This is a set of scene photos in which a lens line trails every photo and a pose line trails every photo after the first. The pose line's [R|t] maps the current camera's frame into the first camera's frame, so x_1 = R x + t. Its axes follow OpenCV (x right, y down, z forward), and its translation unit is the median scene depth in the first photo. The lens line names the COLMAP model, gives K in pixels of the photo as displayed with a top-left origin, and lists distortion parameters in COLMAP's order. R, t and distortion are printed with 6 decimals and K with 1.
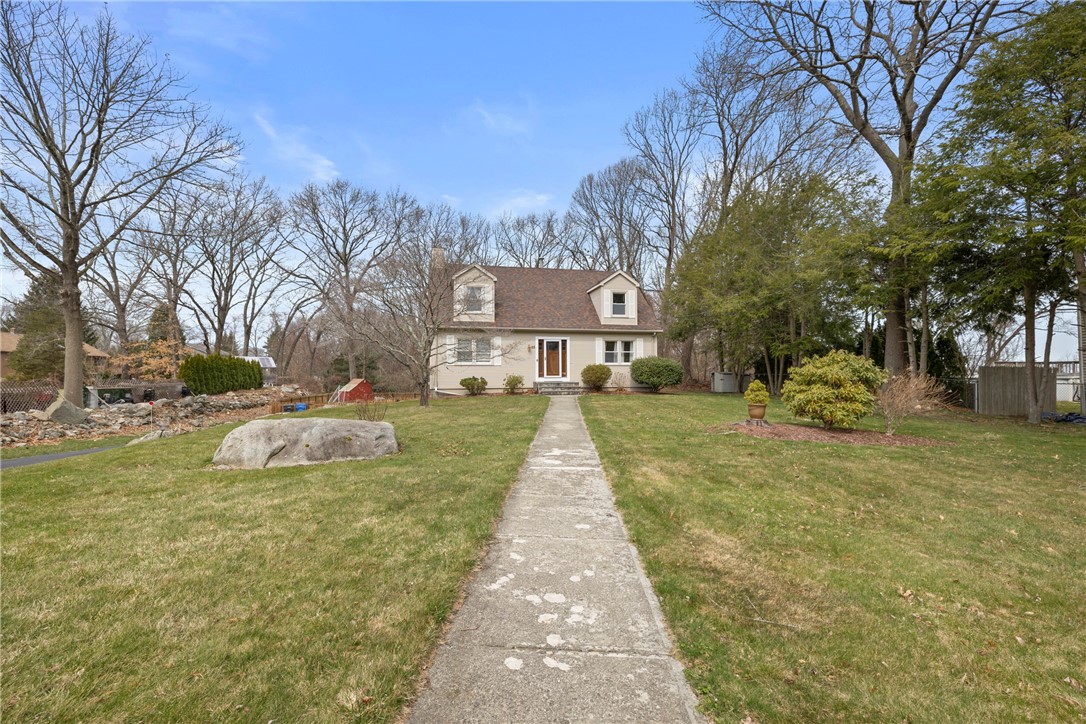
lens RADIAL K [[450.9, 0, 543.7], [0, 450.9, 366.5], [0, 0, 1]] dist [-0.012949, 0.000309]
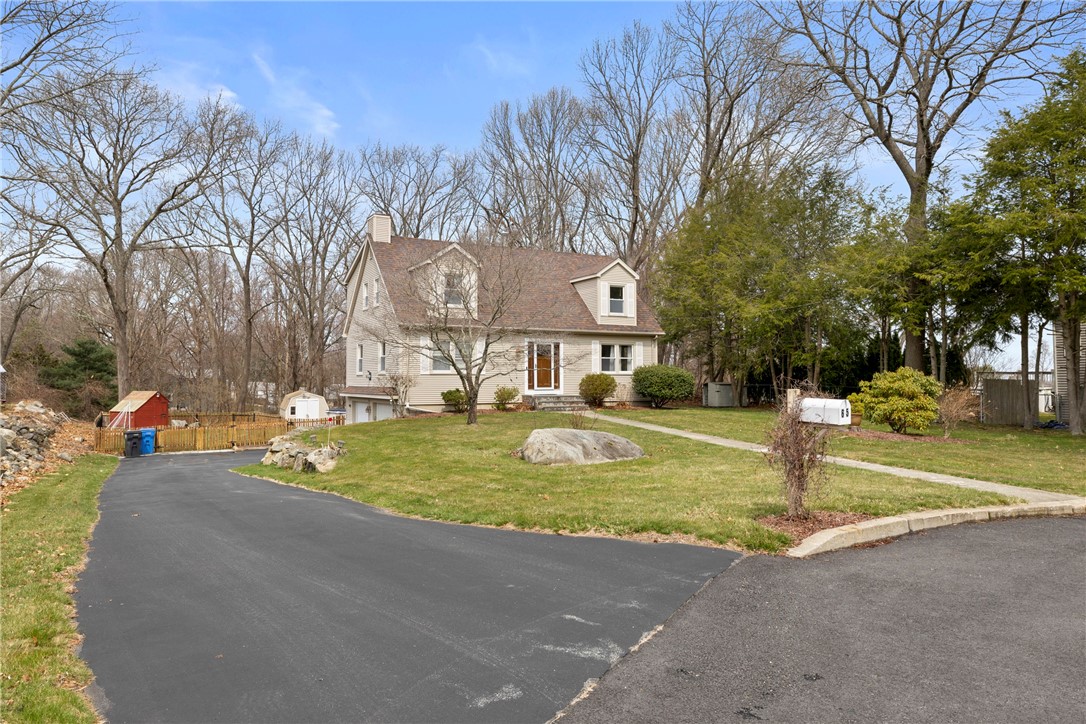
lens RADIAL K [[736.0, 0, 543.0], [0, 736.0, 362.0], [0, 0, 1]] dist [-0.004750, -0.003265]
pose [[0.956395, 0.008599, 0.291949, -0.366798], [-0.005858, 0.999930, -0.010263, -0.011136], [-0.292017, 0.008105, 0.956379, -0.253676]]
